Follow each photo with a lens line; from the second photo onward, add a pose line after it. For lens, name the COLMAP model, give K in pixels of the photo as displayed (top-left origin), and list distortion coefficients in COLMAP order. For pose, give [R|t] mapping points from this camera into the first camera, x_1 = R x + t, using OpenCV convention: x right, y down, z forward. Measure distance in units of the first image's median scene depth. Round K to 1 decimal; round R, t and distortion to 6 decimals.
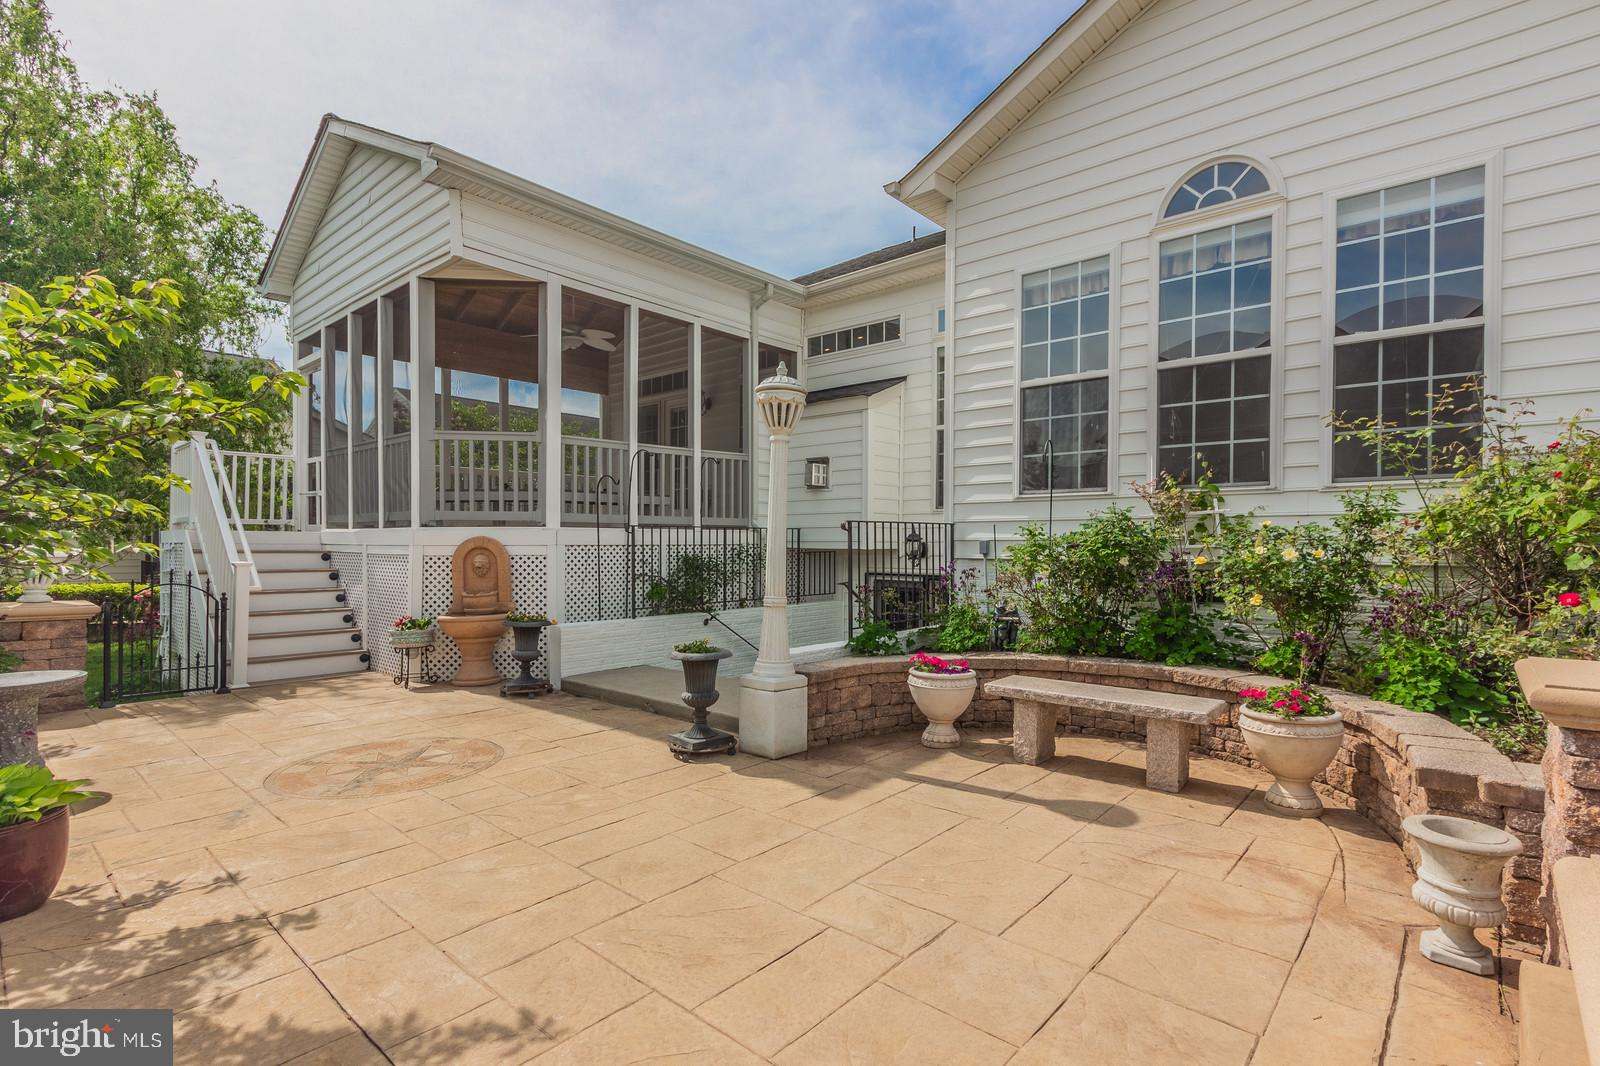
lens RADIAL K [[762.3, 0, 822.6], [0, 762.3, 547.9], [0, 0, 1]] dist [0.004357, -0.000153]
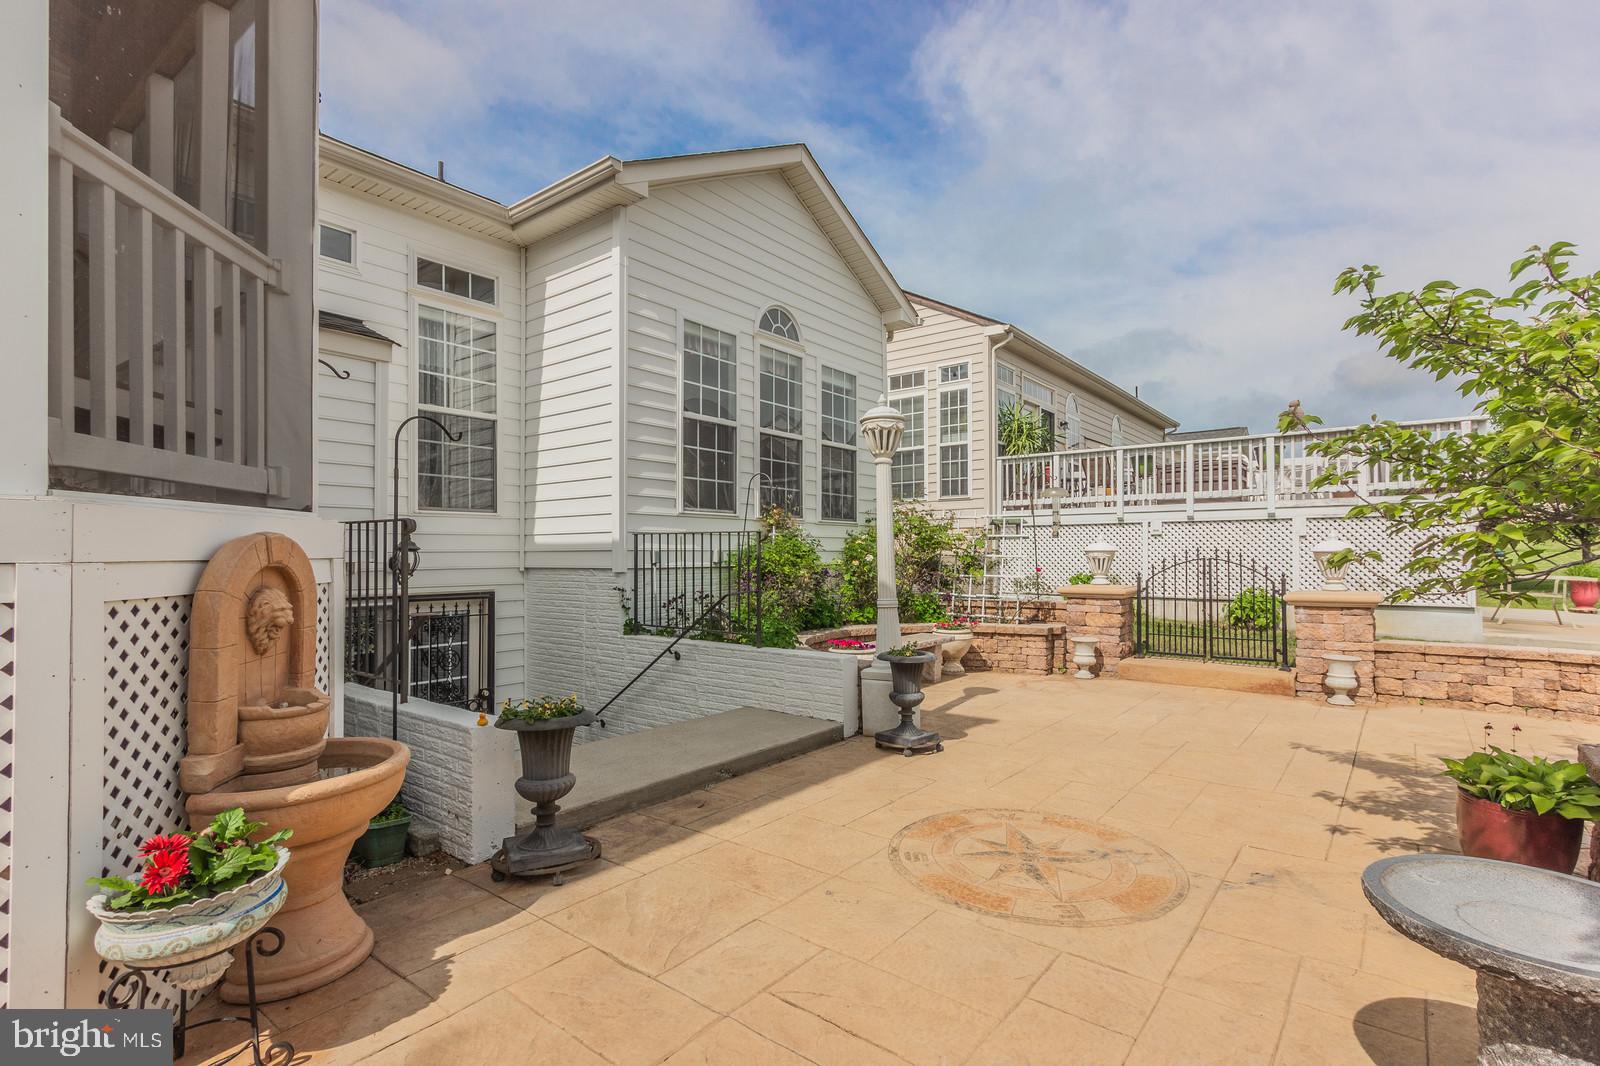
lens RADIAL K [[762.3, 0, 822.6], [0, 762.3, 547.9], [0, 0, 1]] dist [0.004357, -0.000153]
pose [[-0.058914, 0.007375, 0.998236, -1.063462], [0.009370, 0.999933, -0.006834, -0.005032], [-0.998219, 0.008951, -0.058980, 1.032129]]
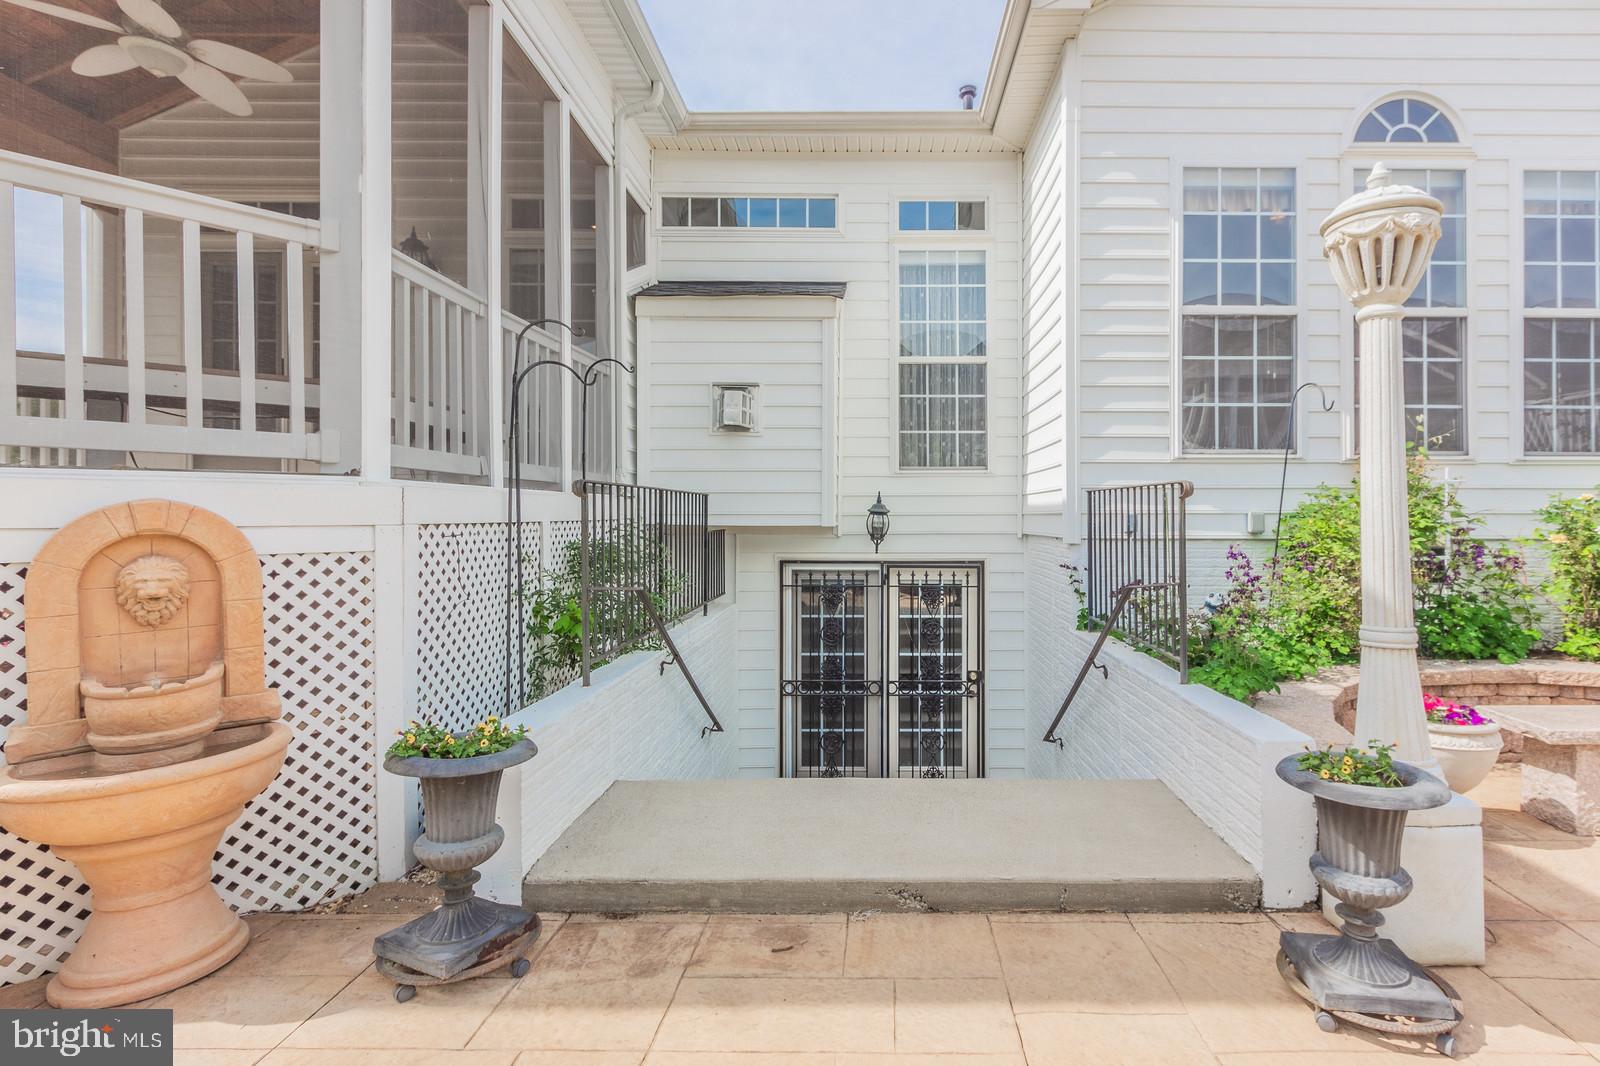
lens RADIAL K [[767.3, 0, 885.1], [0, 767.3, 515.3], [0, 0, 1]] dist [0.002575, 0.000521]
pose [[0.755248, -0.000057, 0.655439, -0.561855], [0.004638, 0.999975, -0.005257, -0.006720], [-0.655423, 0.007011, 0.755230, 0.737731]]
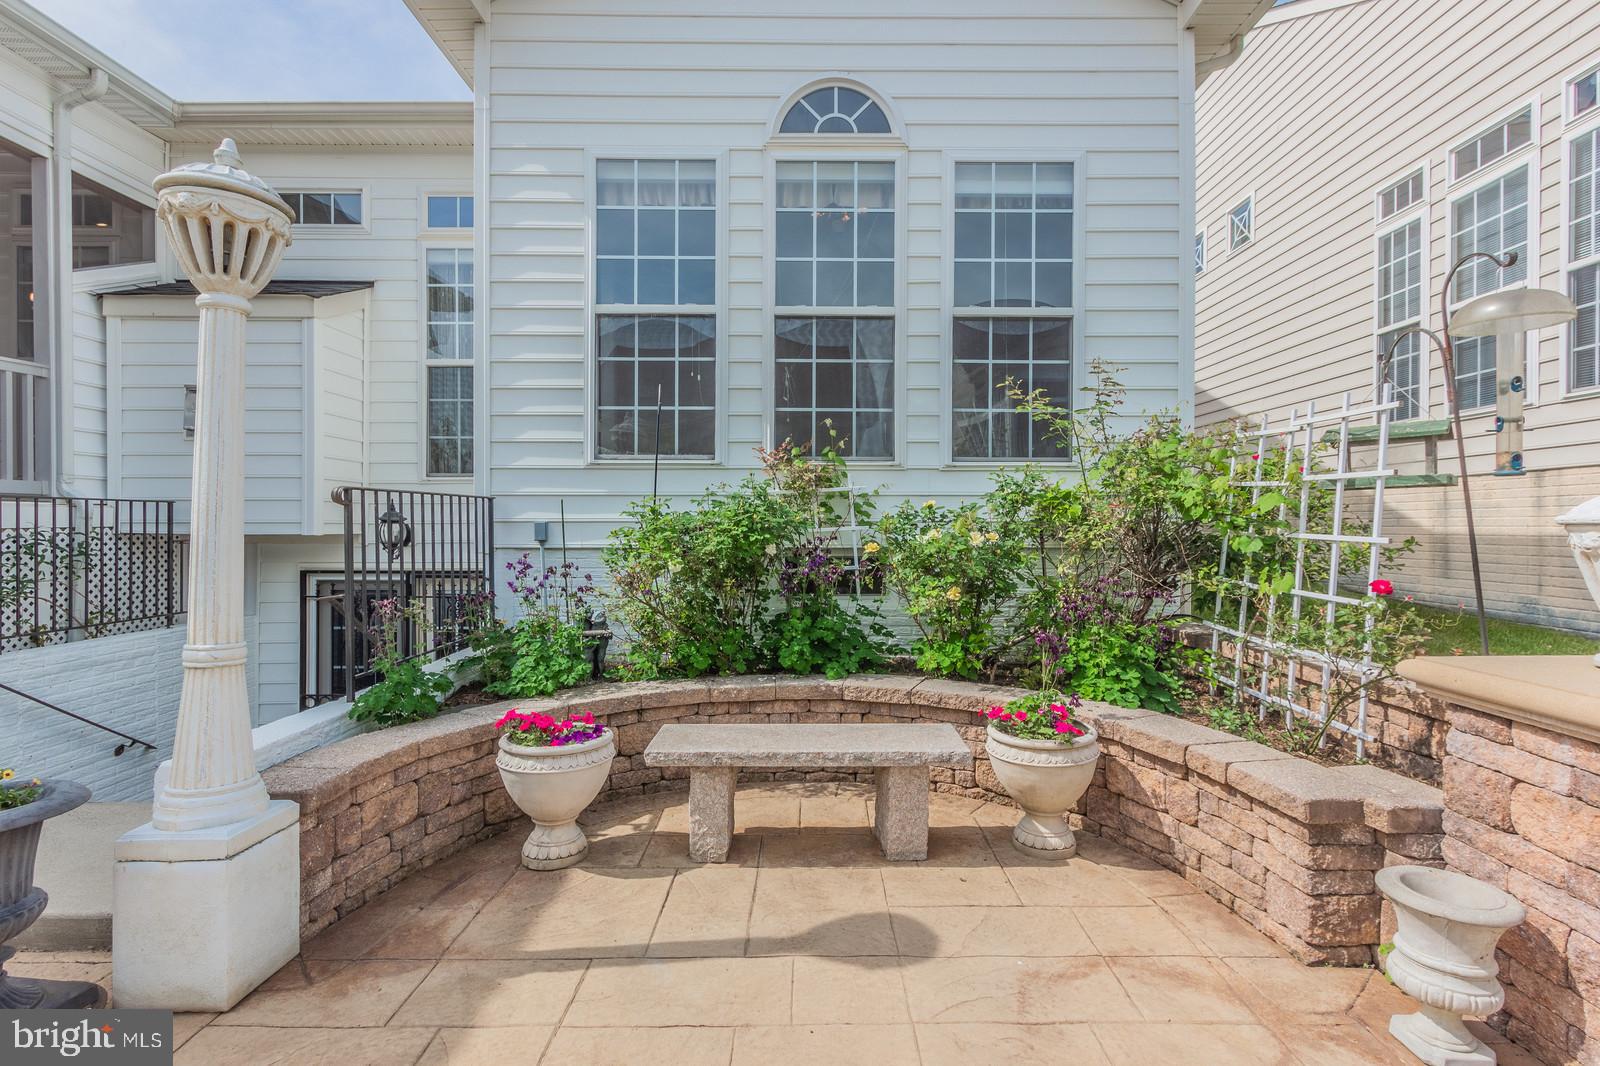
lens RADIAL K [[779.4, 0, 813.3], [0, 779.4, 528.8], [0, 0, 1]] dist [0.005546, -0.000682]
pose [[0.757225, -0.005691, 0.653129, -0.085694], [0.005166, 0.999983, 0.002724, -0.005021], [-0.653133, 0.001311, 0.757242, 0.357842]]
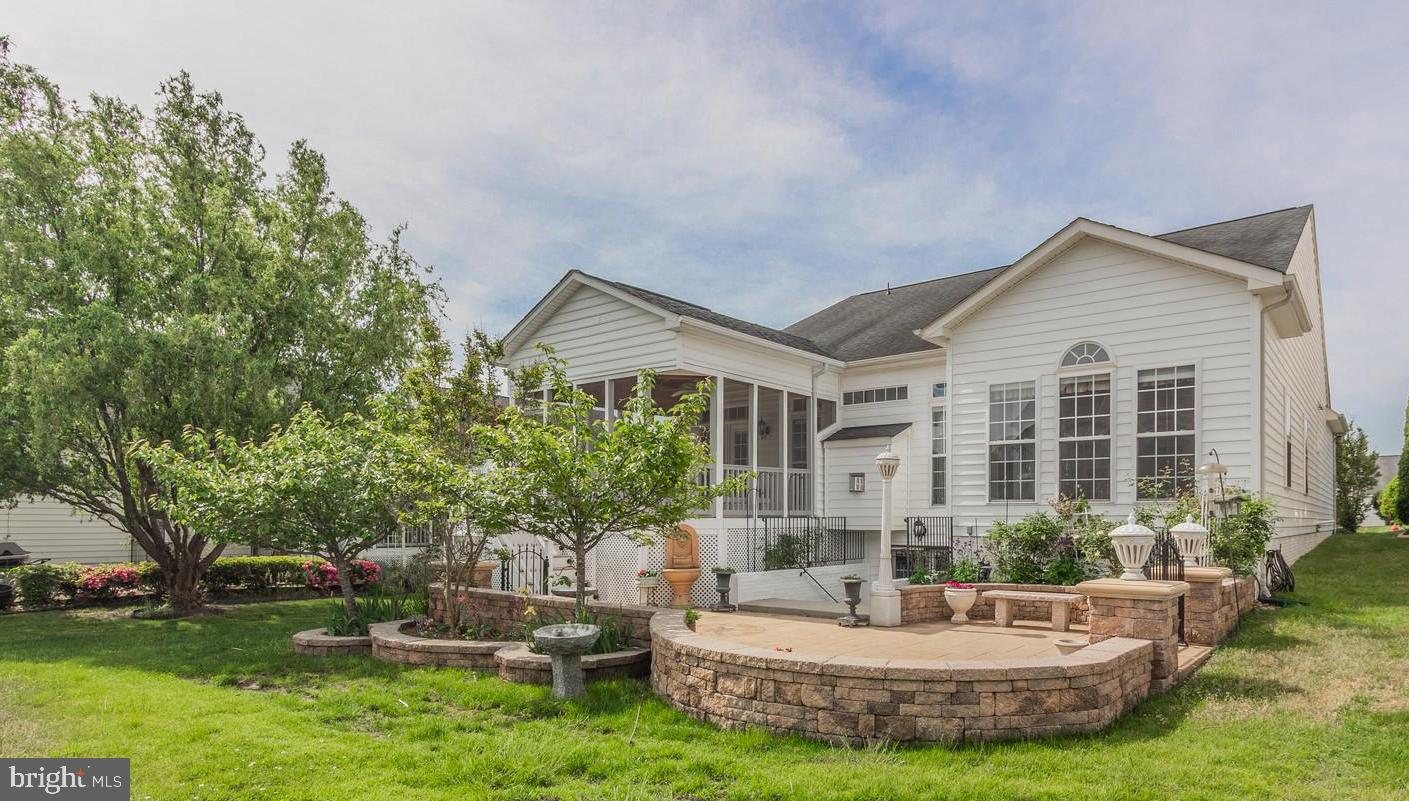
lens RADIAL K [[788.9, 0, 801.3], [0, 788.9, 512.5], [0, 0, 1]] dist [0.000065, 0.000399]
pose [[0.997379, 0.000509, 0.072357, -0.409668], [0.000626, 0.999877, -0.015671, -0.016521], [-0.072356, 0.015675, 0.997256, -1.075714]]
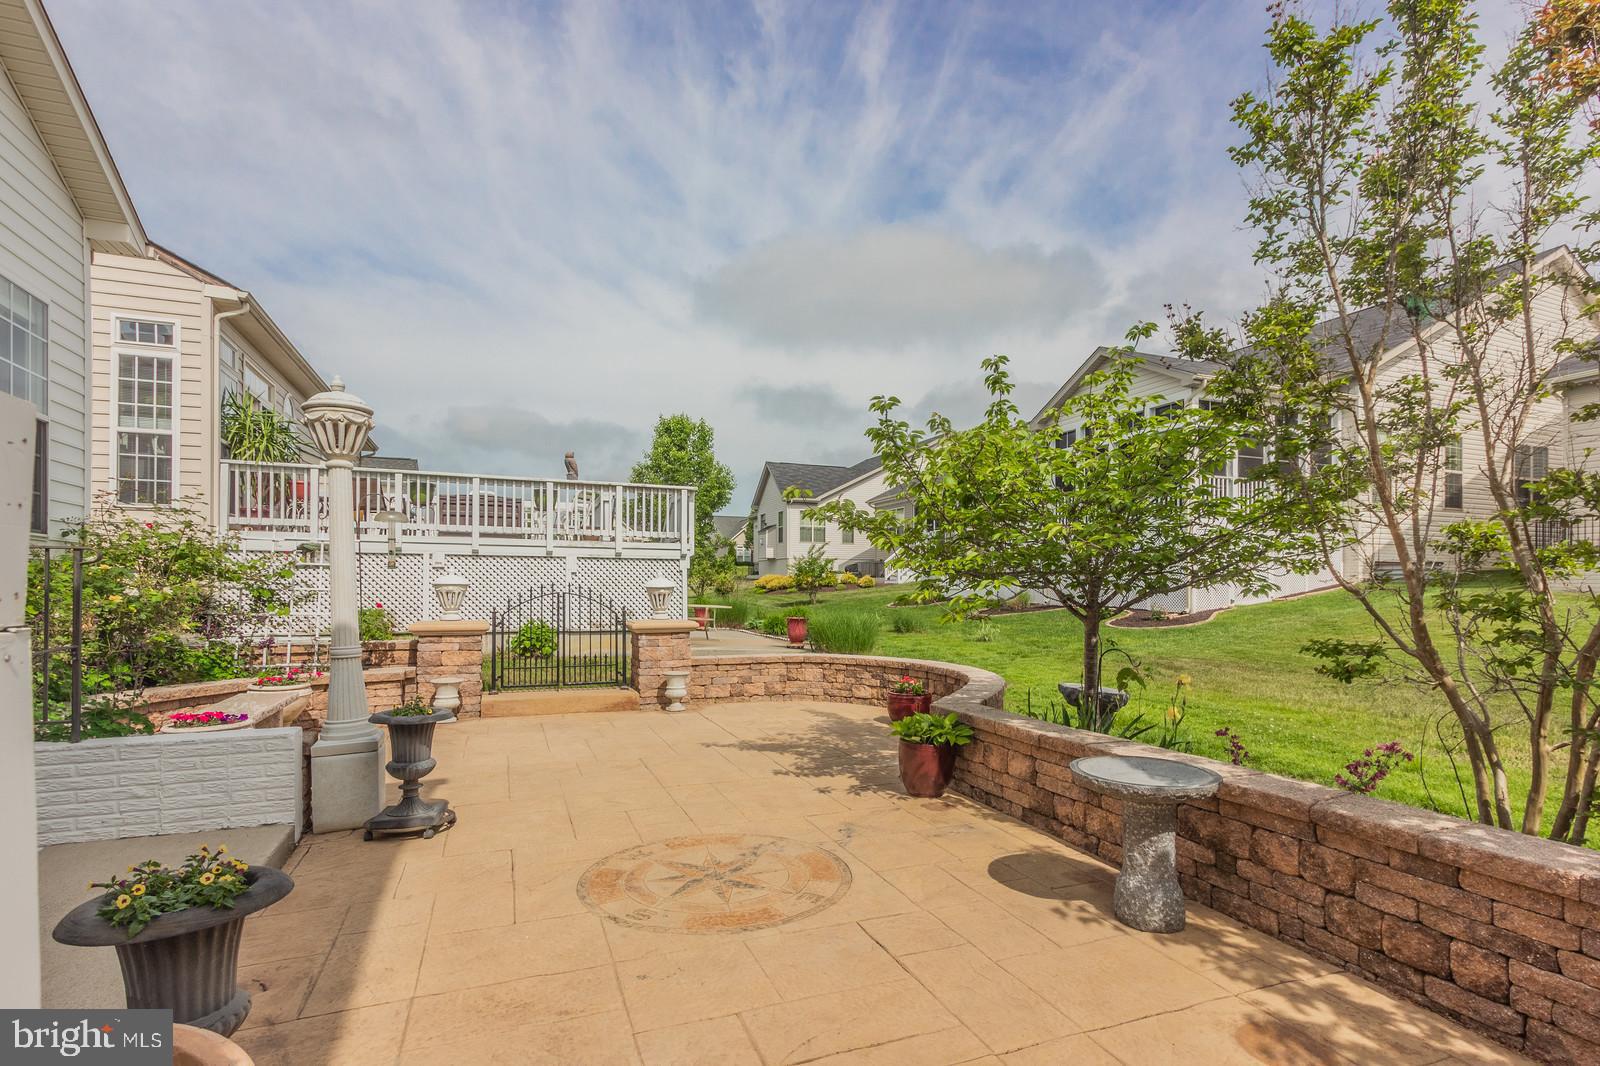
lens RADIAL K [[771.6, 0, 829.3], [0, 771.6, 587.5], [0, 0, 1]] dist [0.001688, 0.000252]
pose [[-0.898778, -0.006480, 0.438356, -0.837183], [-0.004633, 0.999975, 0.005282, -0.009476], [-0.438380, 0.002716, -0.898786, 1.375598]]
